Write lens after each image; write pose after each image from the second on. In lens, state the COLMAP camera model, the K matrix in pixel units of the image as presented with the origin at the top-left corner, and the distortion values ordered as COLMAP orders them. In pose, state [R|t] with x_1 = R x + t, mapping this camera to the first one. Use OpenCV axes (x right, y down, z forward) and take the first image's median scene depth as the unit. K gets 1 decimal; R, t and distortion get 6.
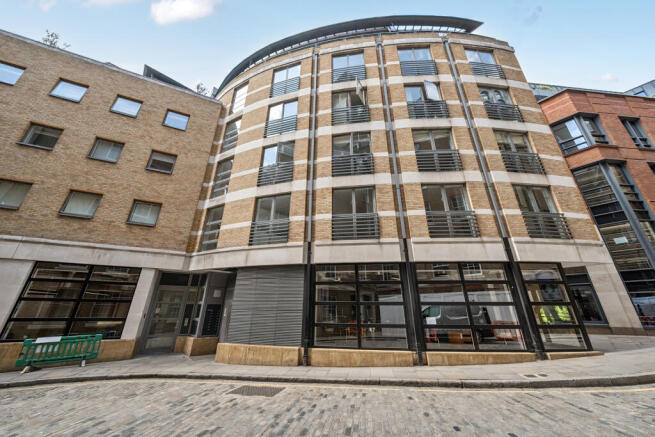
lens RADIAL K [[224.2, 0, 327.5], [0, 224.2, 218.5], [0, 0, 1]] dist [-0.003309, 0.000155]
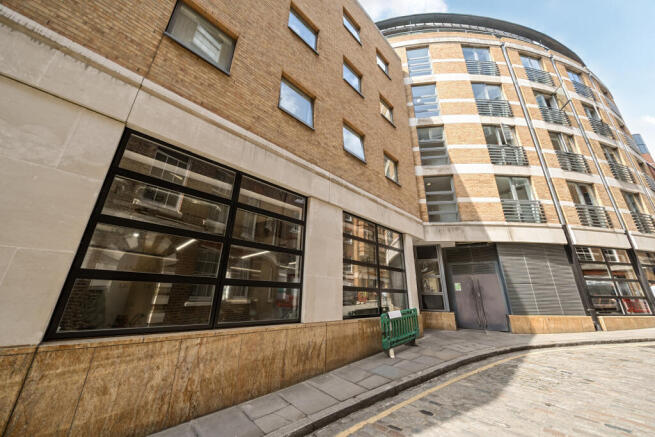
lens RADIAL K [[224.2, 0, 327.5], [0, 224.2, 218.5], [0, 0, 1]] dist [-0.003309, 0.000155]
pose [[0.939494, 0.119800, 0.320935, -1.350664], [-0.137152, 0.990035, 0.031930, 0.173226], [-0.313912, -0.074014, 0.946563, 0.283746]]
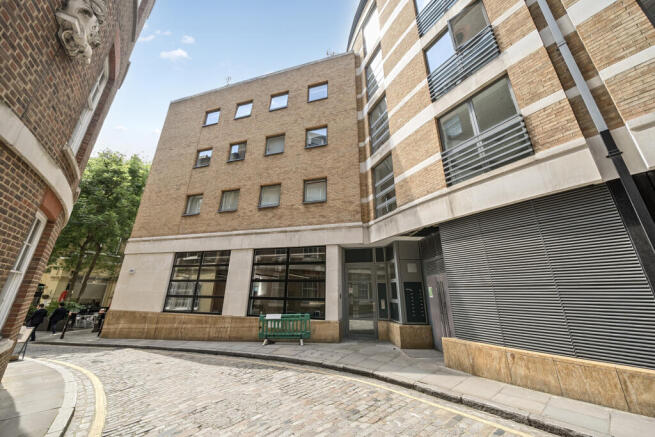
lens RADIAL K [[224.2, 0, 327.5], [0, 224.2, 218.5], [0, 0, 1]] dist [-0.003309, 0.000155]
pose [[0.768864, -0.201728, -0.606757, -0.232352], [0.235840, 0.971492, -0.024142, 0.132851], [0.594330, -0.124536, 0.794521, 0.273436]]
